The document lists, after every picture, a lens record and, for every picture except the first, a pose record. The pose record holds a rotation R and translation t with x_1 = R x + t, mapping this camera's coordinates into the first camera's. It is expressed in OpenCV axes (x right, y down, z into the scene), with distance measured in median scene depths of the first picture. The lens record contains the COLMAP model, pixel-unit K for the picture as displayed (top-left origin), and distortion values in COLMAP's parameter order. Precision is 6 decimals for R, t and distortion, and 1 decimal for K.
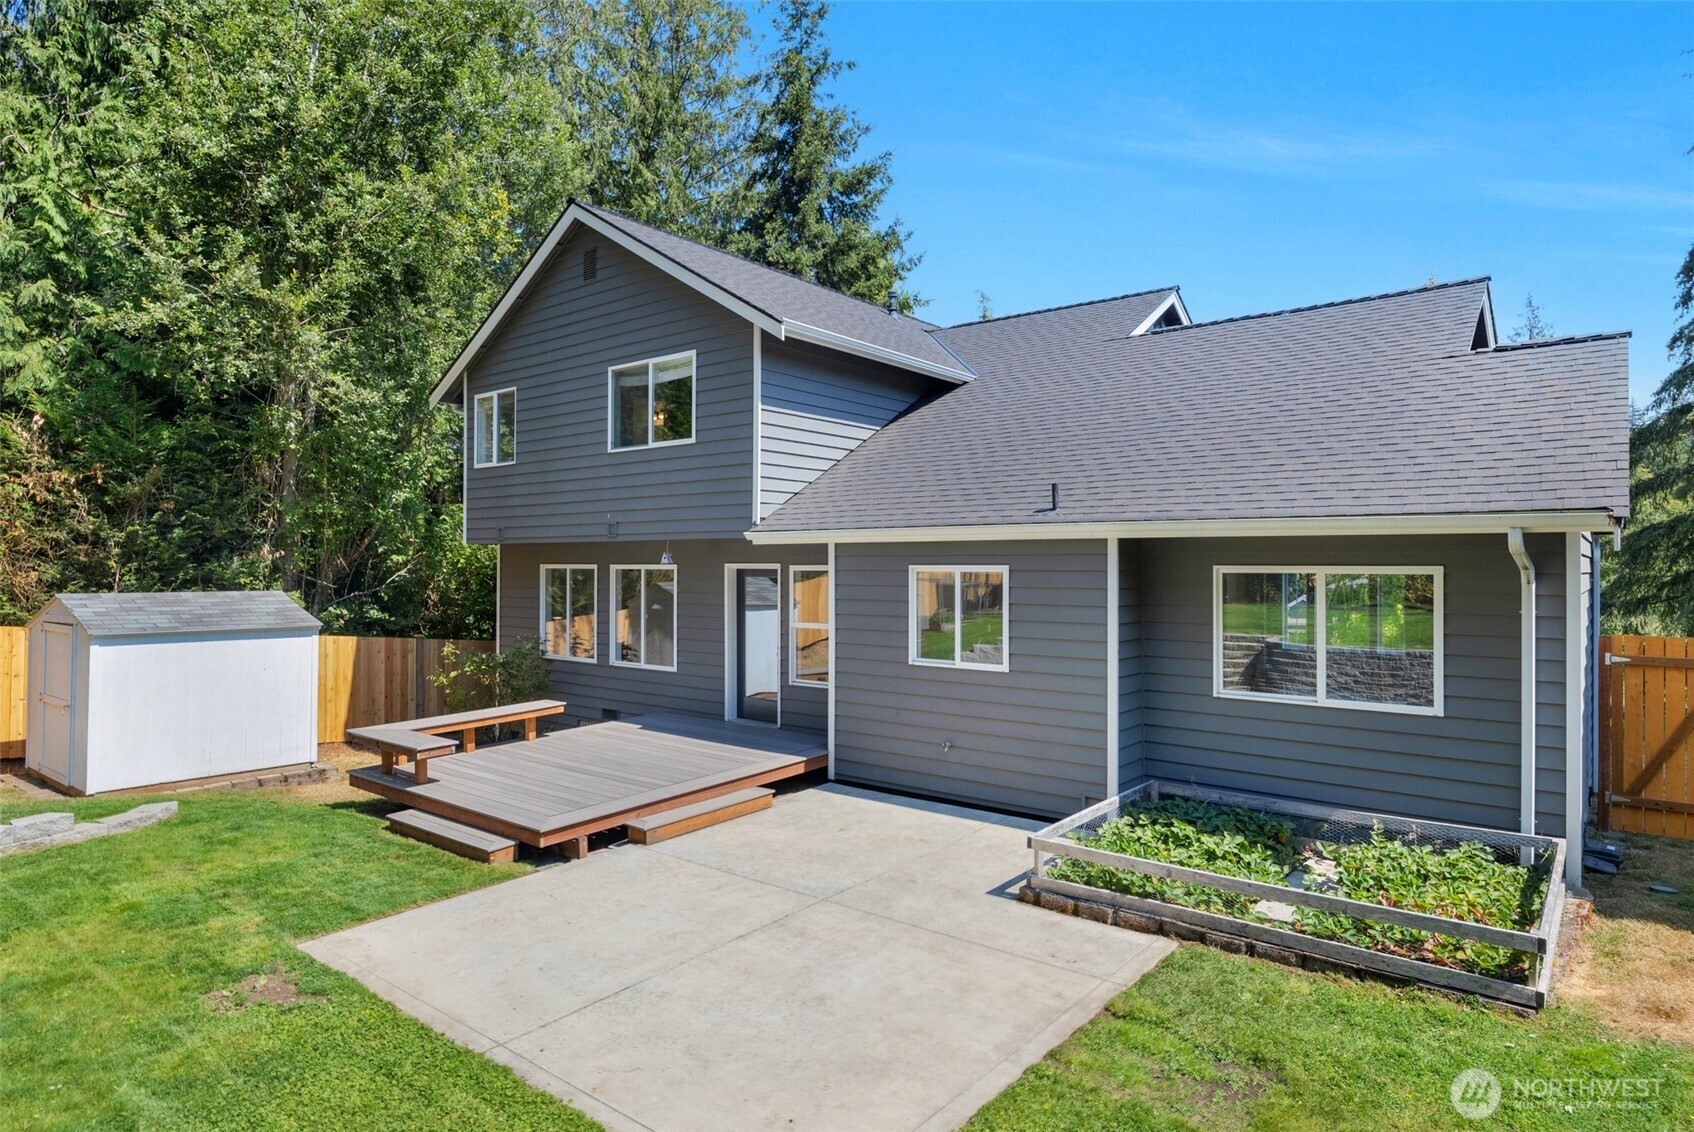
lens RADIAL K [[960.2, 0, 851.1], [0, 960.2, 562.5], [0, 0, 1]] dist [-0.000576, -0.003762]
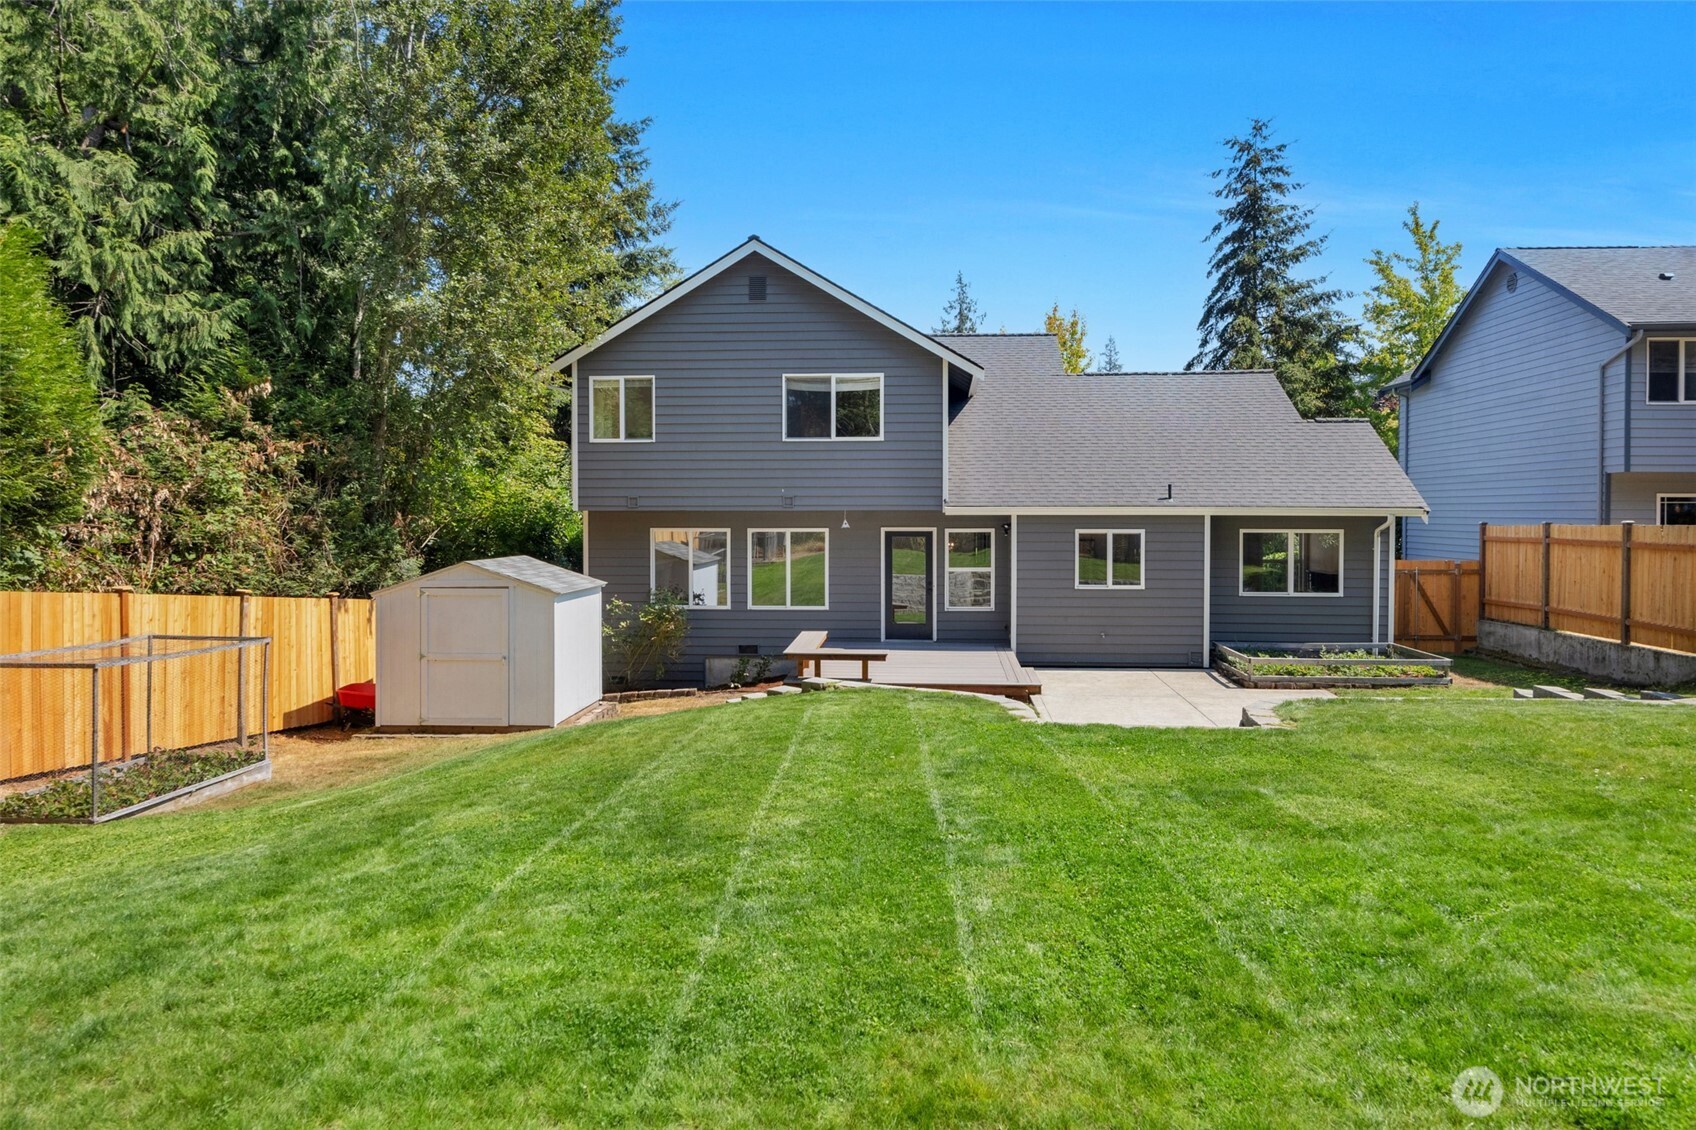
lens RADIAL K [[1160.1, 0, 847.3], [0, 1160.1, 559.3], [0, 0, 1]] dist [-0.010097, -0.000364]
pose [[0.830569, -0.022451, 0.556462, -1.131092], [-0.000272, 0.999171, 0.040718, -0.021684], [-0.556915, -0.033970, 0.829874, -0.359851]]
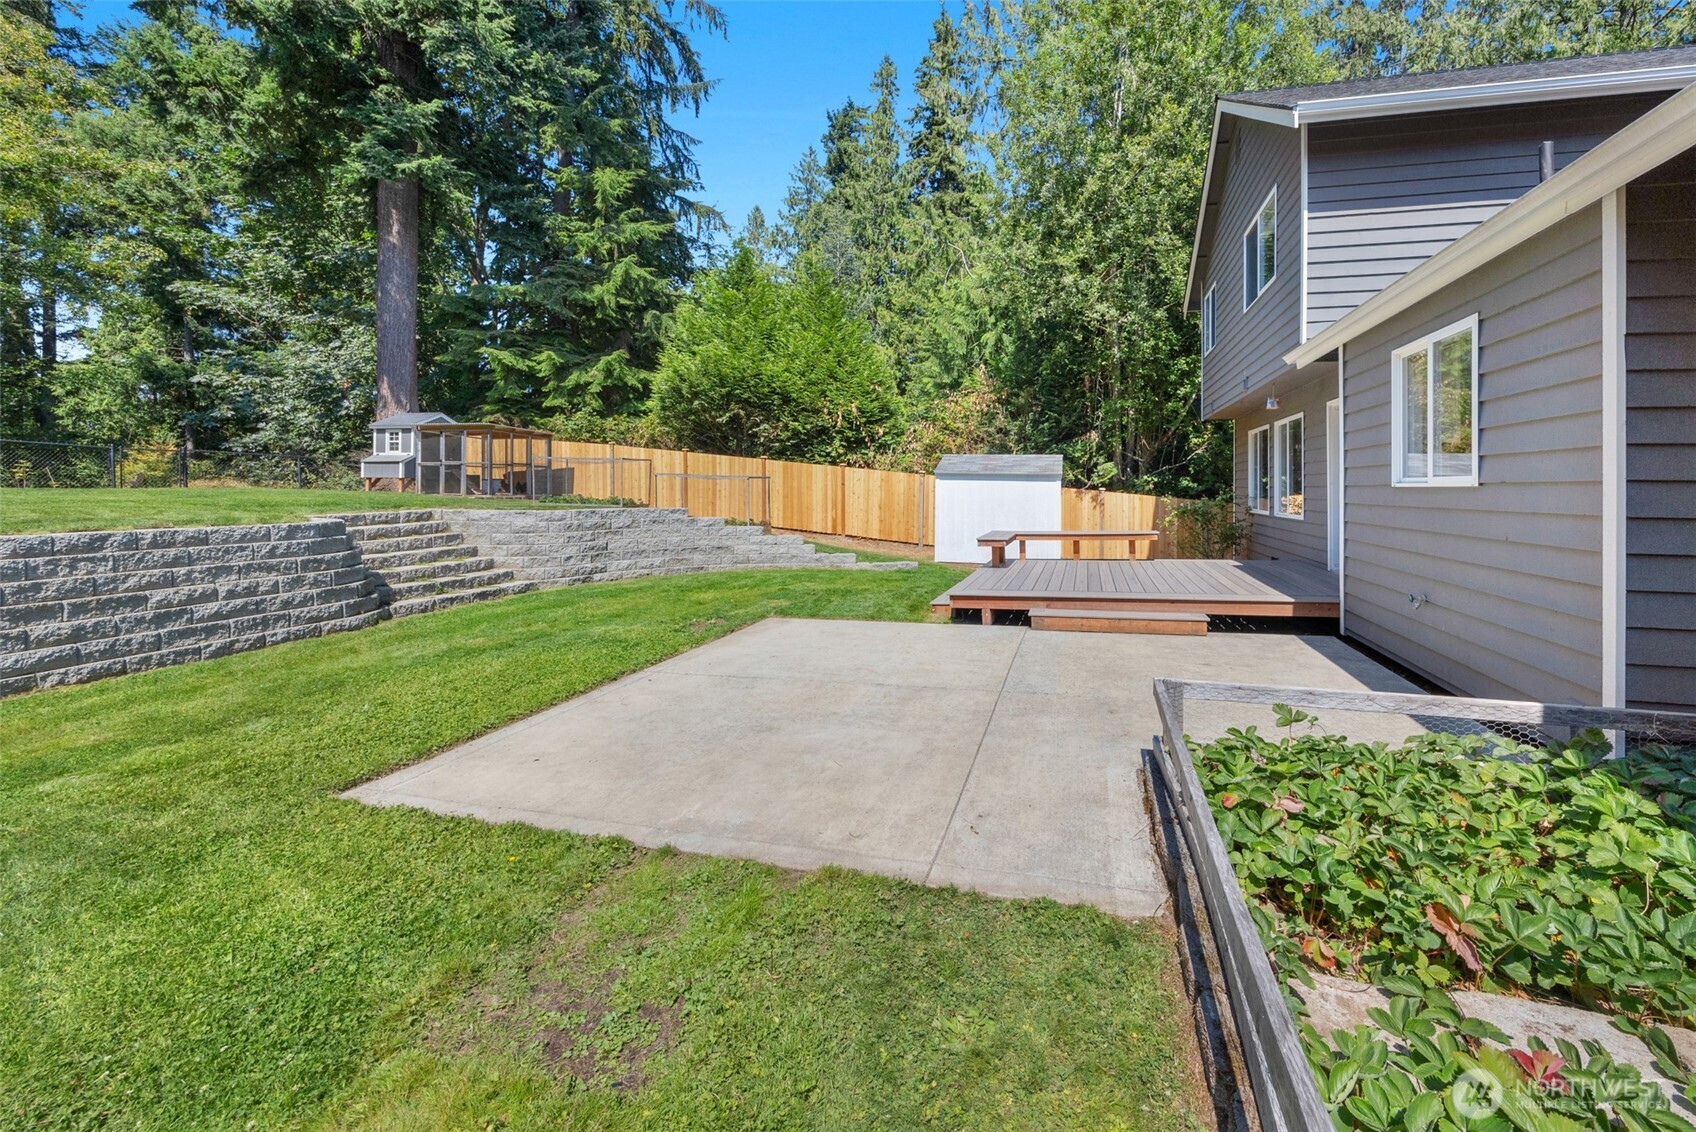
lens RADIAL K [[685.2, 0, 932.5], [0, 685.2, 487.7], [0, 0, 1]] dist [0.000447, -0.001350]
pose [[0.437278, 0.001859, -0.899325, 0.311865], [-0.004067, 0.999992, 0.000089, 0.089368], [0.899317, 0.003619, 0.437282, 0.377400]]
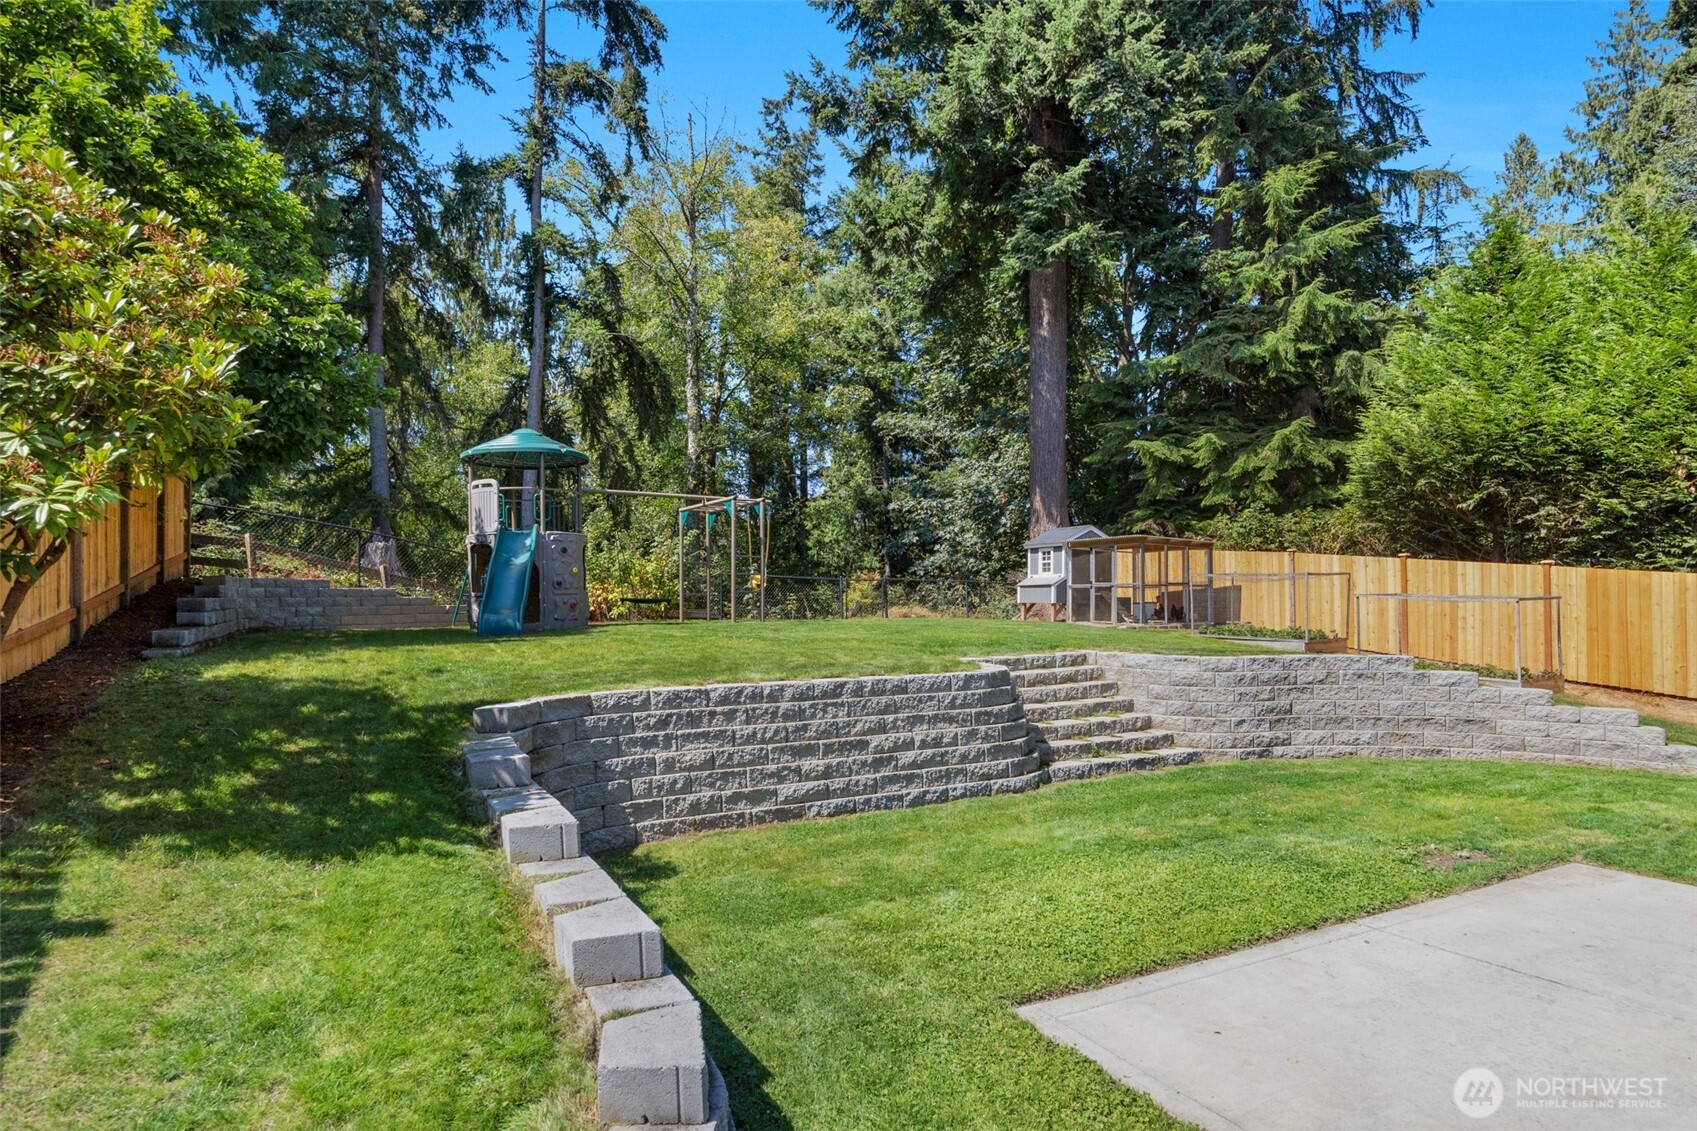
lens RADIAL K [[961.9, 0, 845.0], [0, 961.9, 575.3], [0, 0, 1]] dist [-0.000576, -0.003762]
pose [[-0.400371, -0.008663, -0.916312, 0.308613], [0.000499, 0.999953, -0.009671, 0.063614], [0.916353, -0.004329, -0.400347, 0.368835]]
